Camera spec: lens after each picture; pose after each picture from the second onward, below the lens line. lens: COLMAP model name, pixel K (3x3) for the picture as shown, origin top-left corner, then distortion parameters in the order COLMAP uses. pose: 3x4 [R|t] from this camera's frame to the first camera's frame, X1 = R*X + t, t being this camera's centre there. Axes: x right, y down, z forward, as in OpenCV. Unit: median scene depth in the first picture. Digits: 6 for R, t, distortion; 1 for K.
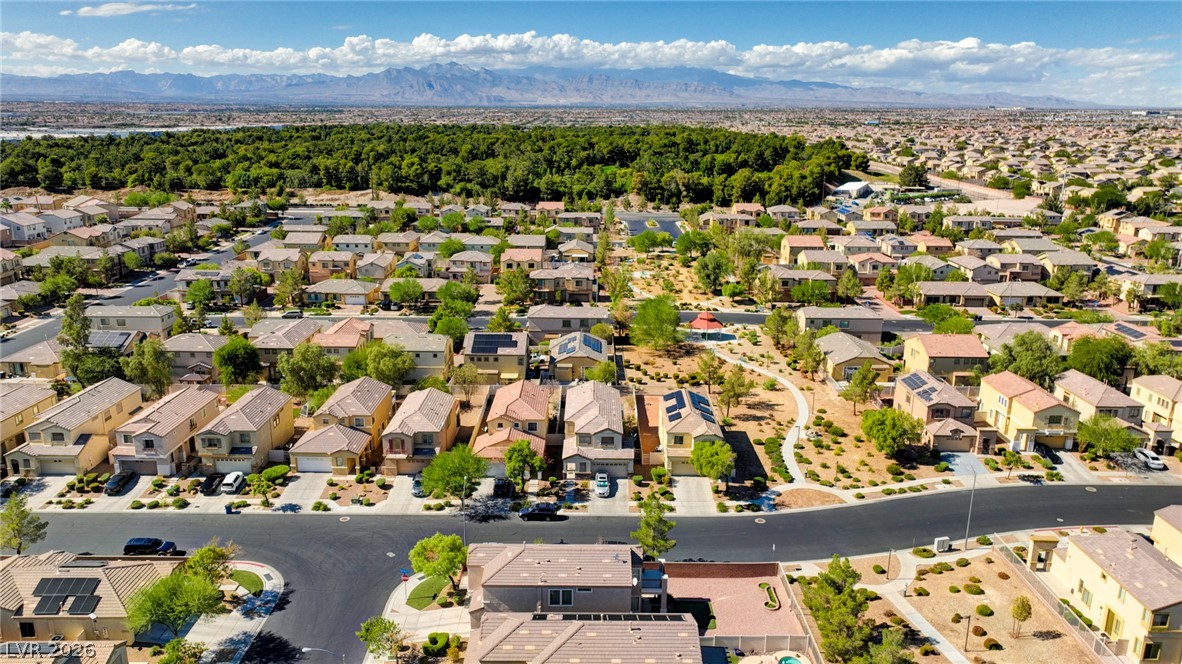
lens RADIAL K [[831.2, 0, 591.0], [0, 831.2, 332.0], [0, 0, 1]] dist [-0.001589, 0.018883]
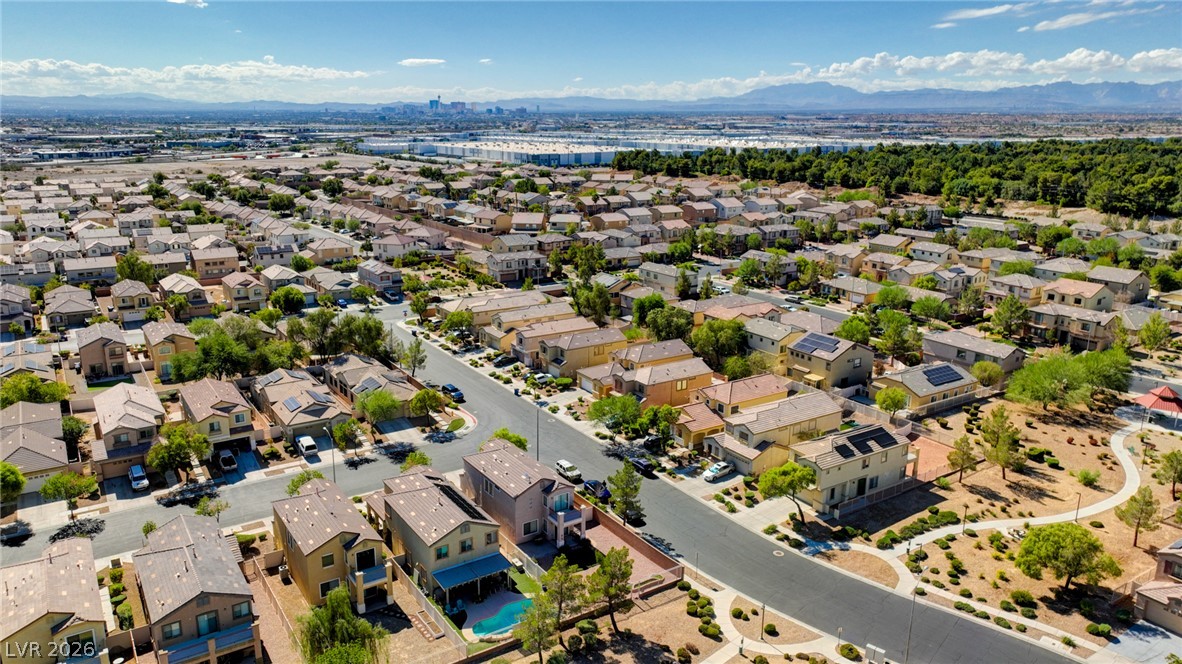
lens RADIAL K [[831.2, 0, 591.0], [0, 831.2, 332.0], [0, 0, 1]] dist [-0.001589, 0.018883]
pose [[0.549554, 0.208200, -0.809100, 0.673780], [-0.218033, 0.970631, 0.101674, -0.053645], [0.806506, 0.120535, 0.578808, 0.221639]]
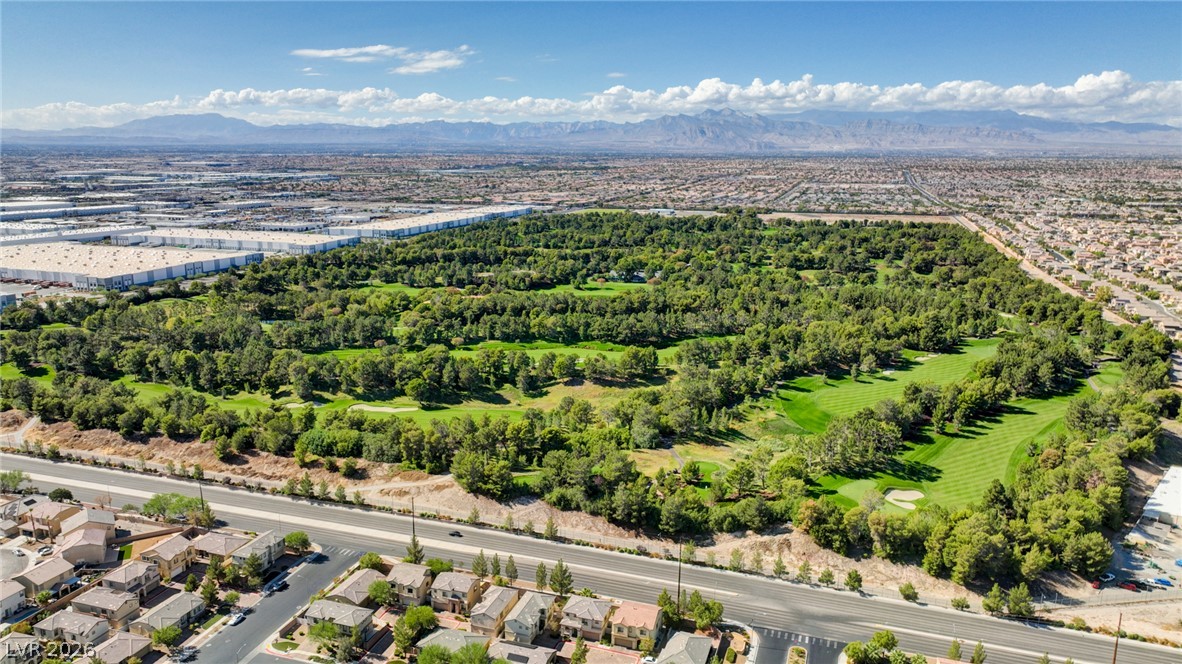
lens RADIAL K [[831.2, 0, 591.0], [0, 831.2, 332.0], [0, 0, 1]] dist [-0.001589, 0.018883]
pose [[0.950737, 0.066456, -0.302792, 0.285514], [-0.081298, 0.996015, -0.036665, -0.984697], [0.299149, 0.059475, 0.952351, 0.997780]]
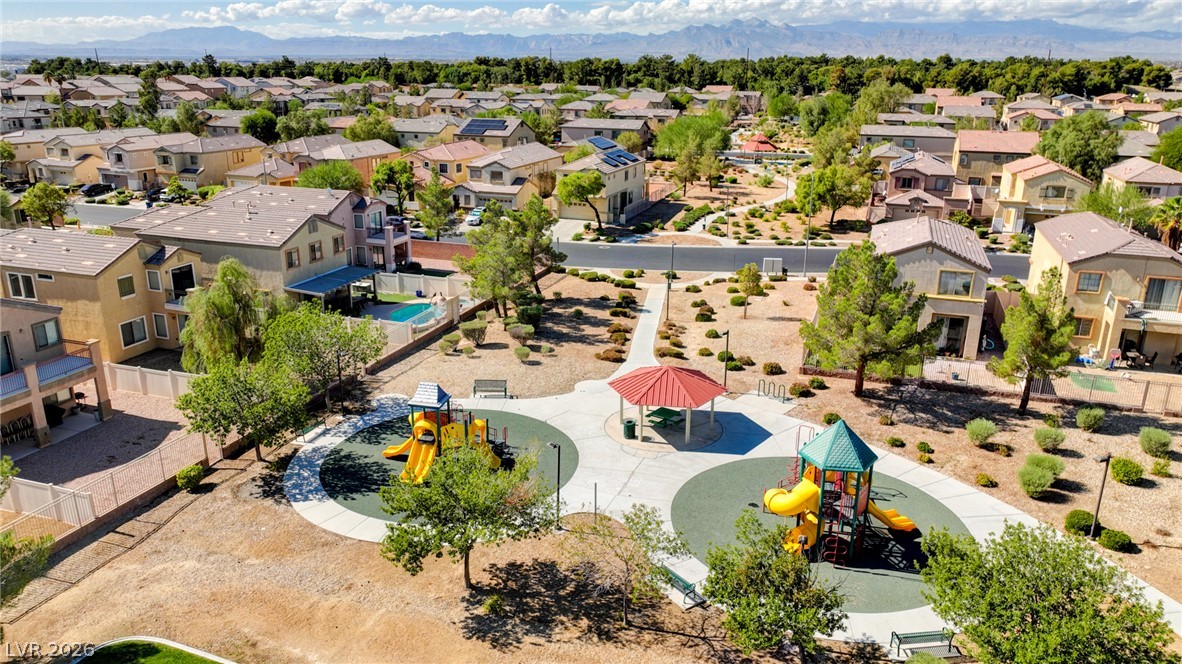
lens RADIAL K [[825.0, 0, 590.1], [0, 825.0, 350.5], [0, 0, 1]] dist [0.007695, 0.002618]
pose [[0.942575, 0.107754, -0.316135, 0.409774], [-0.086080, 0.992926, 0.081786, 0.226615], [0.322712, -0.049877, 0.945182, 0.128281]]
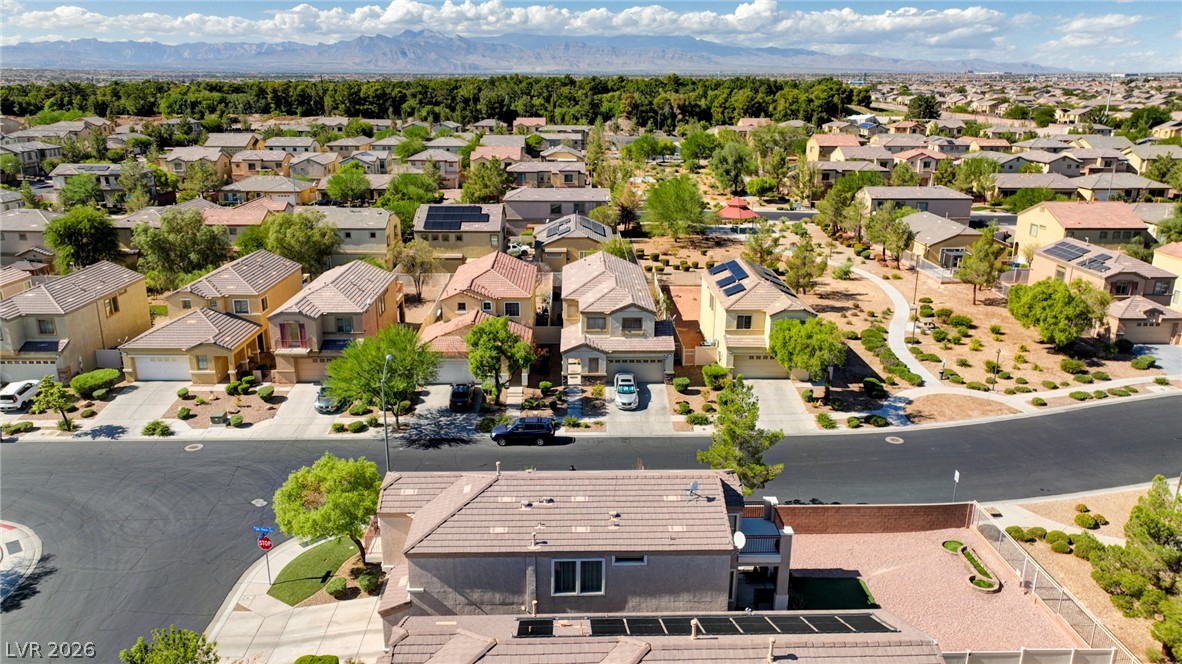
lens RADIAL K [[831.2, 0, 591.0], [0, 831.2, 332.0], [0, 0, 1]] dist [-0.001589, 0.018883]
pose [[0.999629, -0.011327, 0.024783, -0.025004], [0.010454, 0.999330, 0.035081, 0.107177], [-0.025163, -0.034809, 0.999077, 0.347913]]
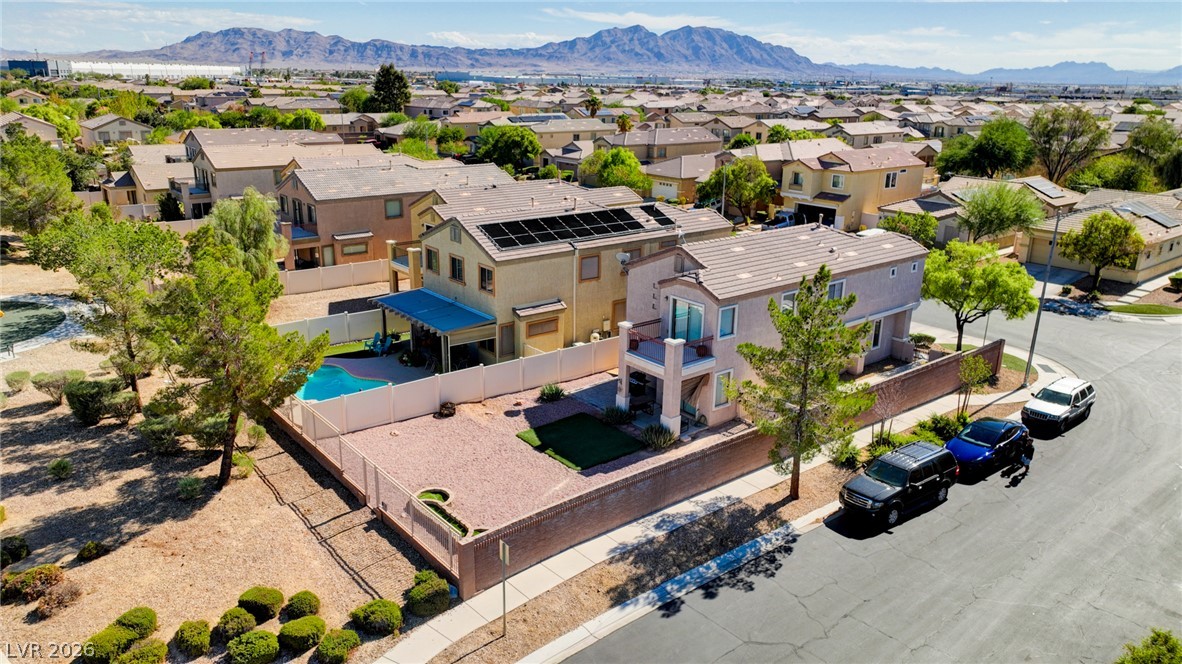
lens RADIAL K [[831.2, 0, 591.0], [0, 831.2, 332.0], [0, 0, 1]] dist [-0.001589, 0.018883]
pose [[-0.777683, 0.168261, -0.605720, 0.257695], [-0.183072, 0.861141, 0.474259, 0.057494], [0.601410, 0.479713, -0.638891, 0.861226]]
